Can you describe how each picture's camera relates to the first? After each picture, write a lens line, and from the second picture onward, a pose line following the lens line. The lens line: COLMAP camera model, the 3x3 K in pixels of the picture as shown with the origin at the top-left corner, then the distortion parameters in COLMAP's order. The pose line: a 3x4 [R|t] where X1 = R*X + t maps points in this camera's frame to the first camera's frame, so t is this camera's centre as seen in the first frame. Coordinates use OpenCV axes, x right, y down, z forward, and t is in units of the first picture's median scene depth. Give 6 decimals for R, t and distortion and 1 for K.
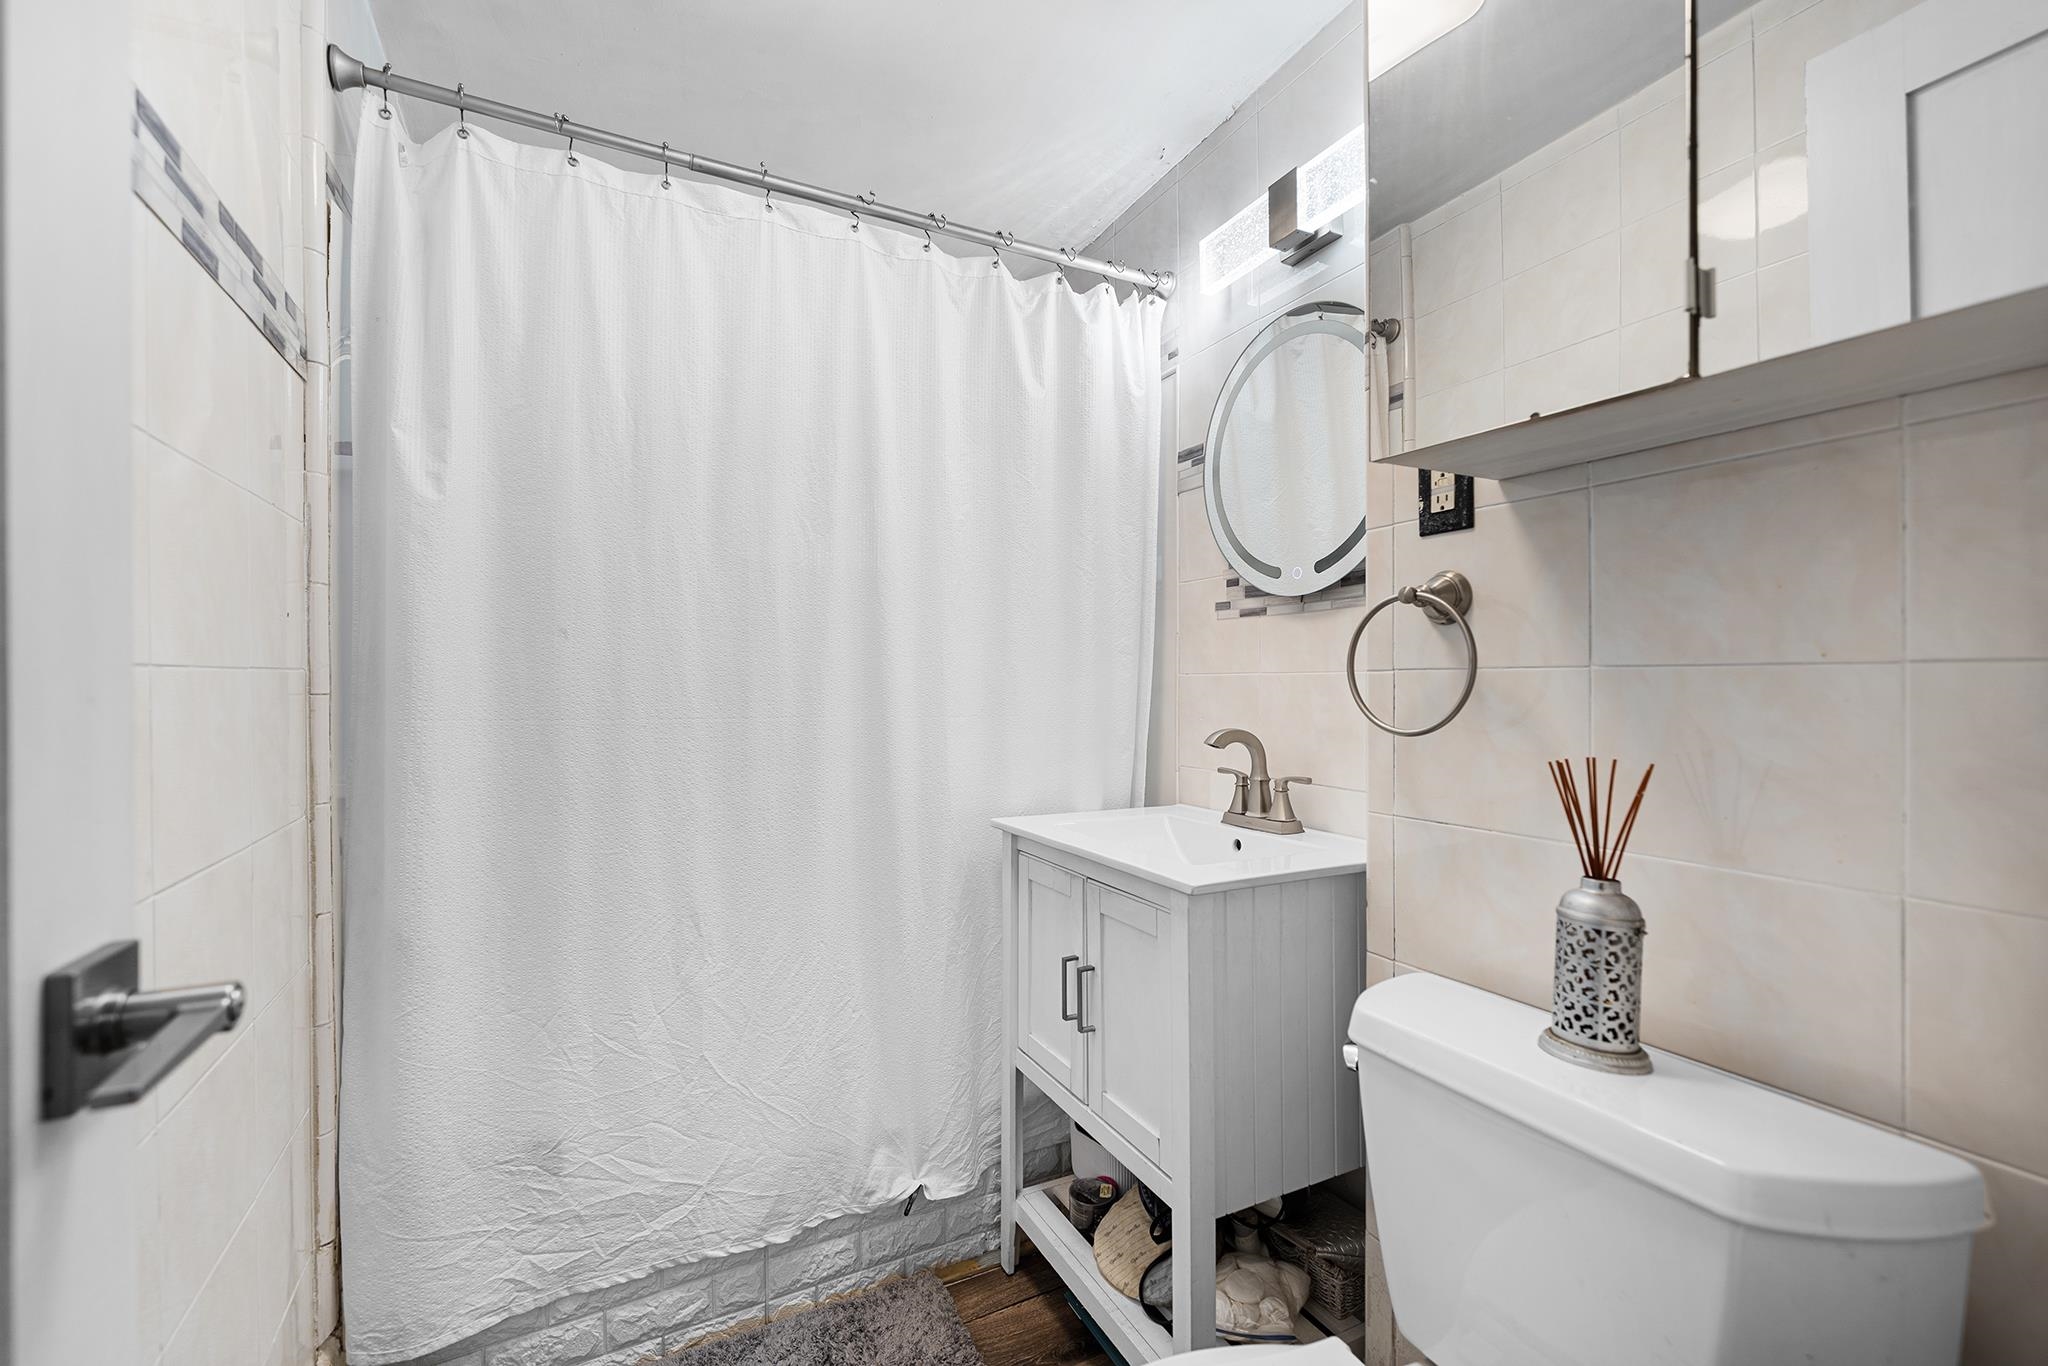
lens RADIAL K [[828.9, 0, 1012.1], [0, 828.9, 679.7], [0, 0, 1]] dist [-0.000136, -0.000409]
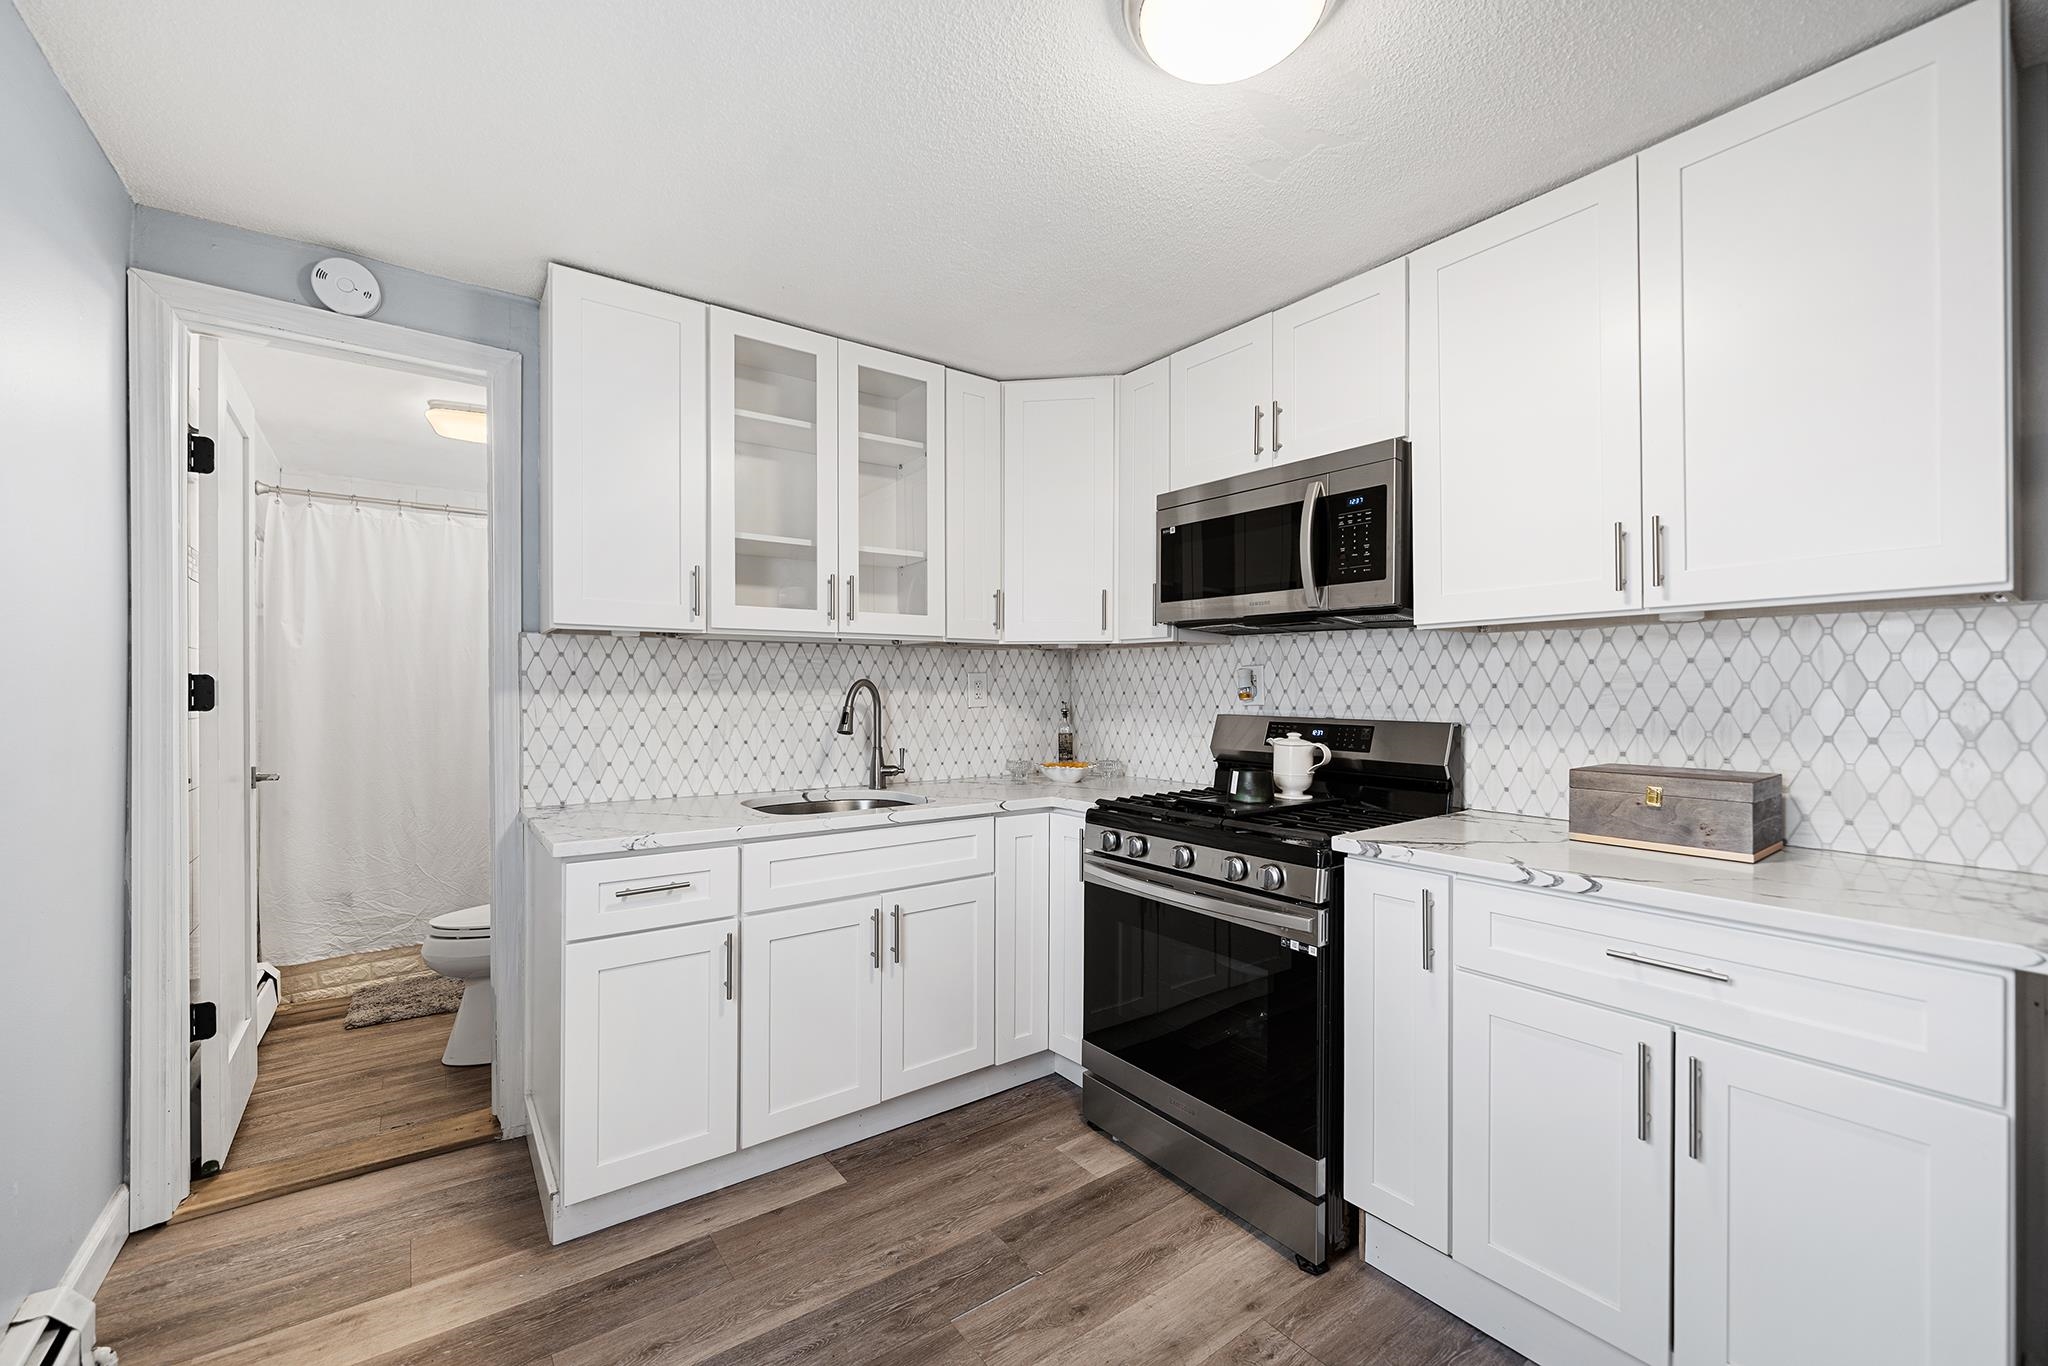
lens RADIAL K [[828.9, 0, 1025.5], [0, 828.9, 689.0], [0, 0, 1]] dist [-0.000136, -0.000409]
pose [[0.987501, -0.002053, 0.157602, 1.115107], [0.002847, 0.999984, -0.004814, -0.059352], [-0.157590, 0.005202, 0.987491, -1.868791]]
